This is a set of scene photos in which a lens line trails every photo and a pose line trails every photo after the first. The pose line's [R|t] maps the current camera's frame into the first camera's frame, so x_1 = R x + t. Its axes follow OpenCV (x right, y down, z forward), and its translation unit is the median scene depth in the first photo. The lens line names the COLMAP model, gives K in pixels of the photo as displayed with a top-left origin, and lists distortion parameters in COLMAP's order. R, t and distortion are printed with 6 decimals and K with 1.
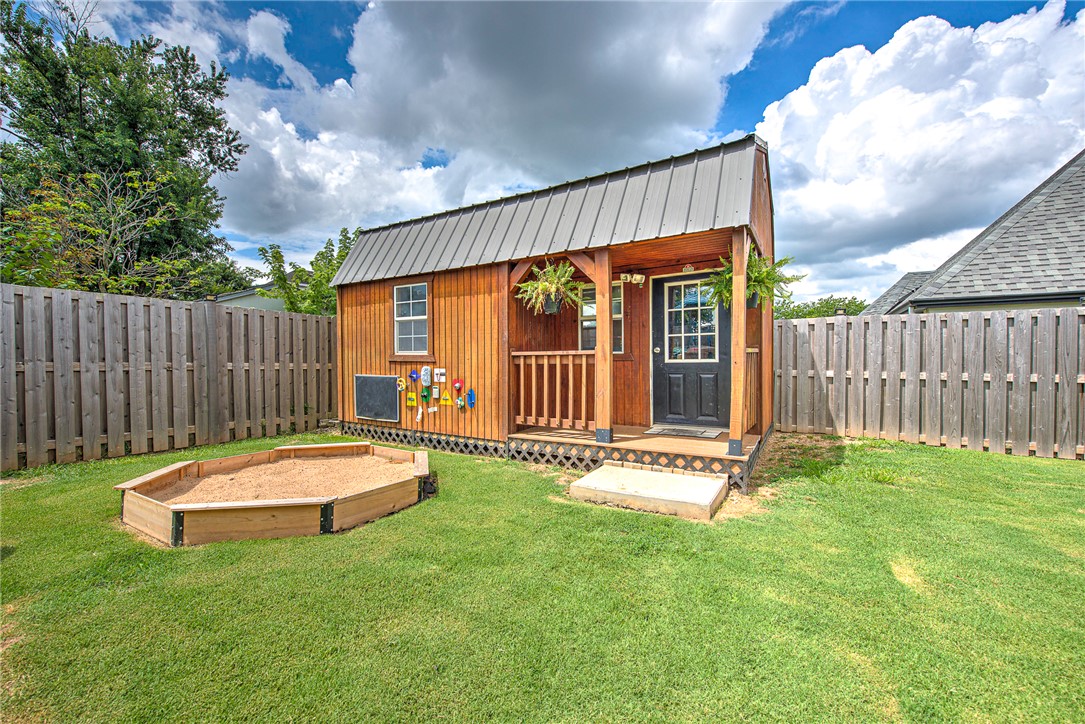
lens RADIAL K [[435.3, 0, 538.1], [0, 435.3, 365.2], [0, 0, 1]] dist [-0.003345, 0.000181]
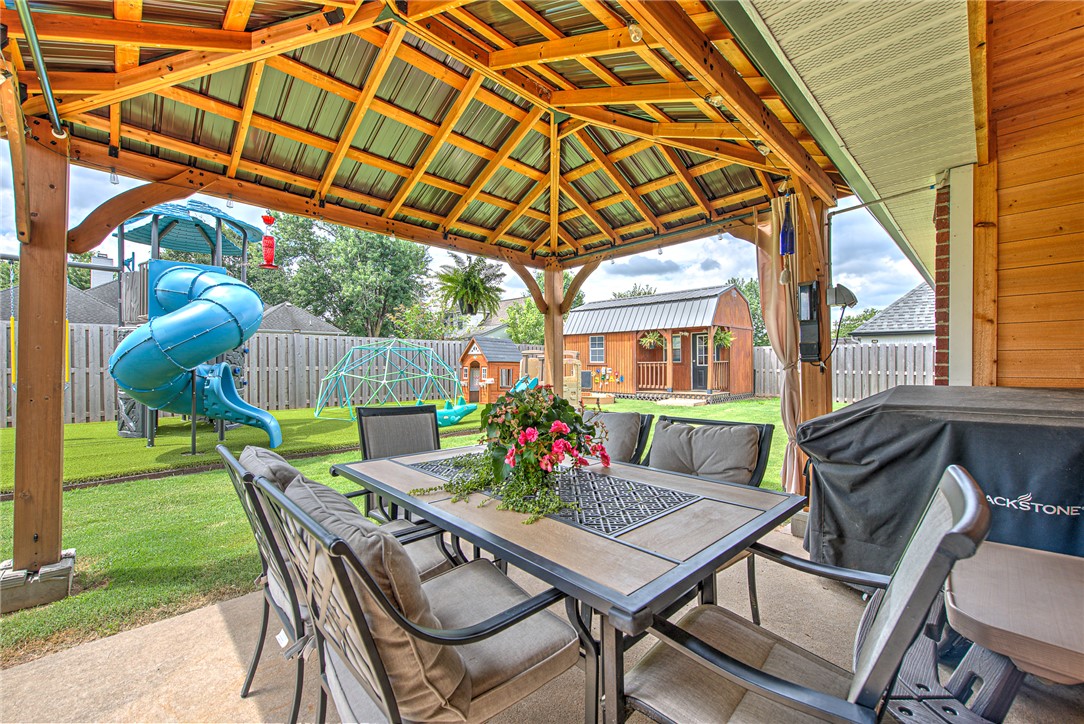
lens RADIAL K [[434.9, 0, 539.3], [0, 434.9, 361.8], [0, 0, 1]] dist [-0.003345, 0.000181]
pose [[0.972981, -0.002129, -0.230877, -0.029804], [-0.001378, 0.999886, -0.015025, 0.012184], [0.230883, 0.014937, 0.972867, -2.036912]]
